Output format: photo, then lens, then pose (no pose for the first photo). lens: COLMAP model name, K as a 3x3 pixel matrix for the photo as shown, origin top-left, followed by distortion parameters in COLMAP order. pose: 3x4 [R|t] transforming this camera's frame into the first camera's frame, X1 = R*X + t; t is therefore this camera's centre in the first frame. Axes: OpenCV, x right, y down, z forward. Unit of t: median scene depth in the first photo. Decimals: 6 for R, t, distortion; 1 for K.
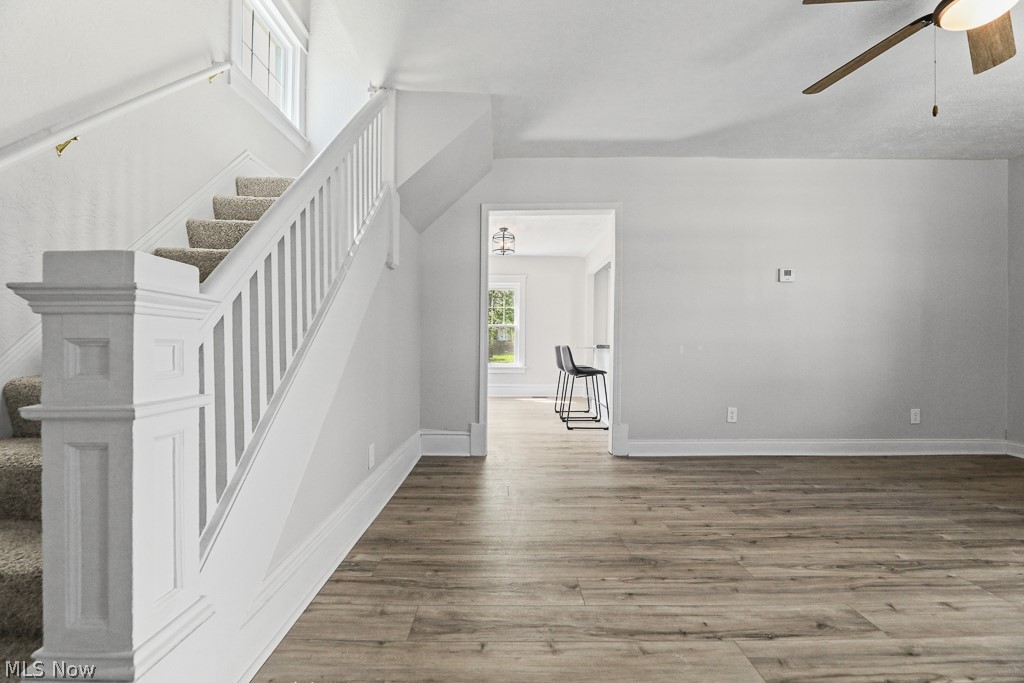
lens RADIAL K [[425.7, 0, 506.3], [0, 425.7, 346.0], [0, 0, 1]] dist [0.002015, -0.003287]
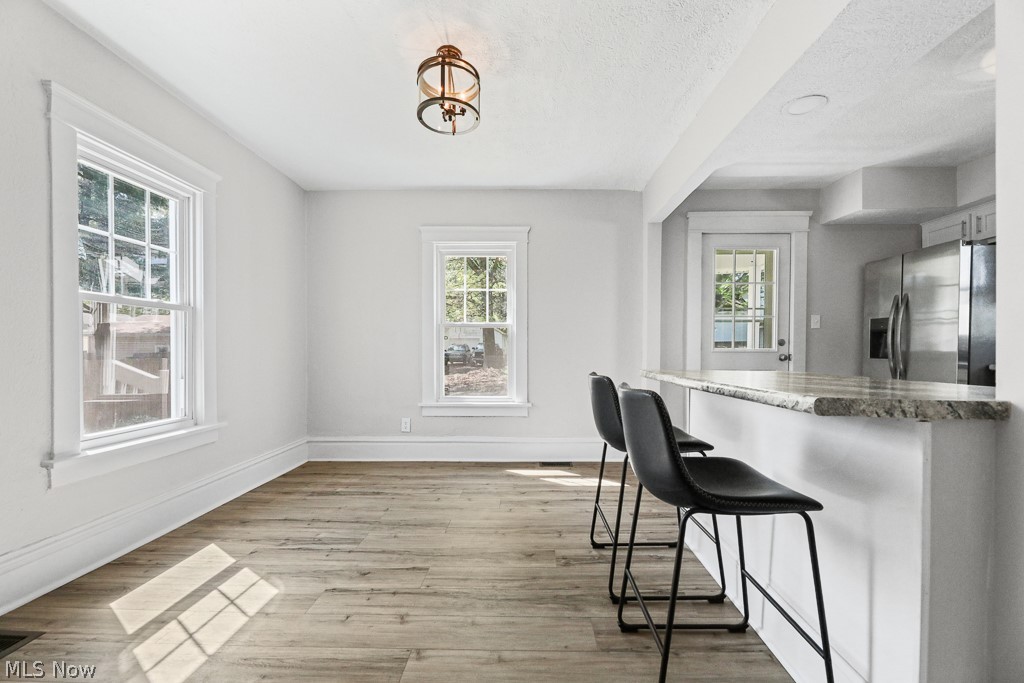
lens RADIAL K [[413.8, 0, 517.4], [0, 413.8, 361.6], [0, 0, 1]] dist [-0.001312, -0.000422]
pose [[0.999531, 0.002053, -0.030554, 0.146003], [-0.001317, 0.999710, 0.024065, -0.045324], [0.030594, -0.024014, 0.999243, 1.511417]]
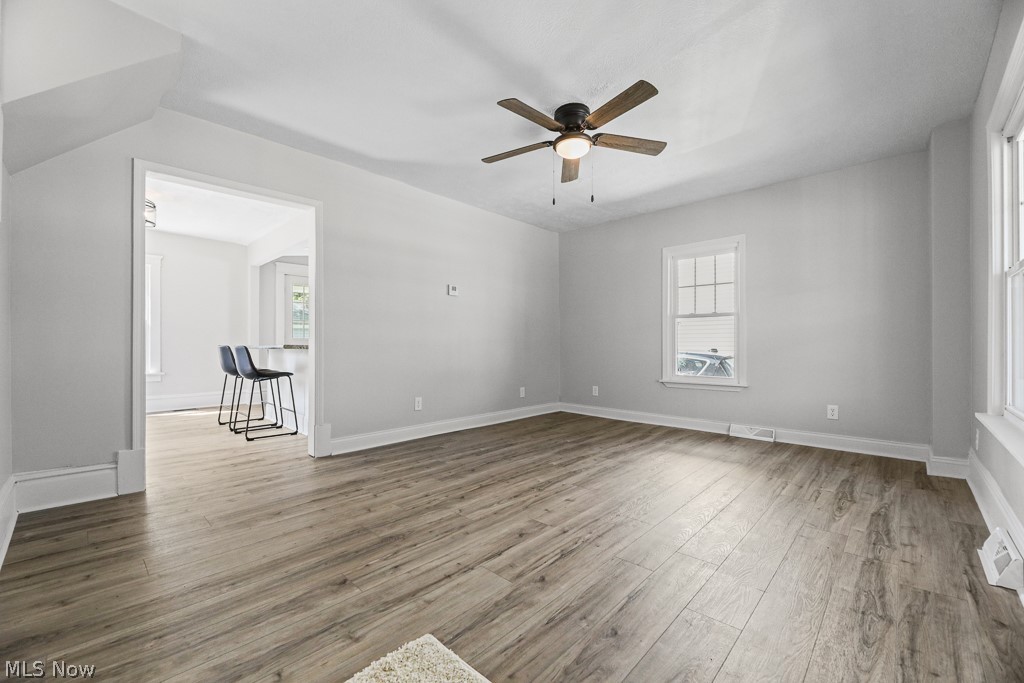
lens RADIAL K [[417.9, 0, 512.0], [0, 417.9, 341.5], [0, 0, 1]] dist [-0.000025, -0.000943]
pose [[0.691246, 0.006121, 0.722594, -0.195341], [0.001874, 0.999946, -0.010263, 0.000314], [-0.722617, 0.008448, 0.691197, 0.008202]]
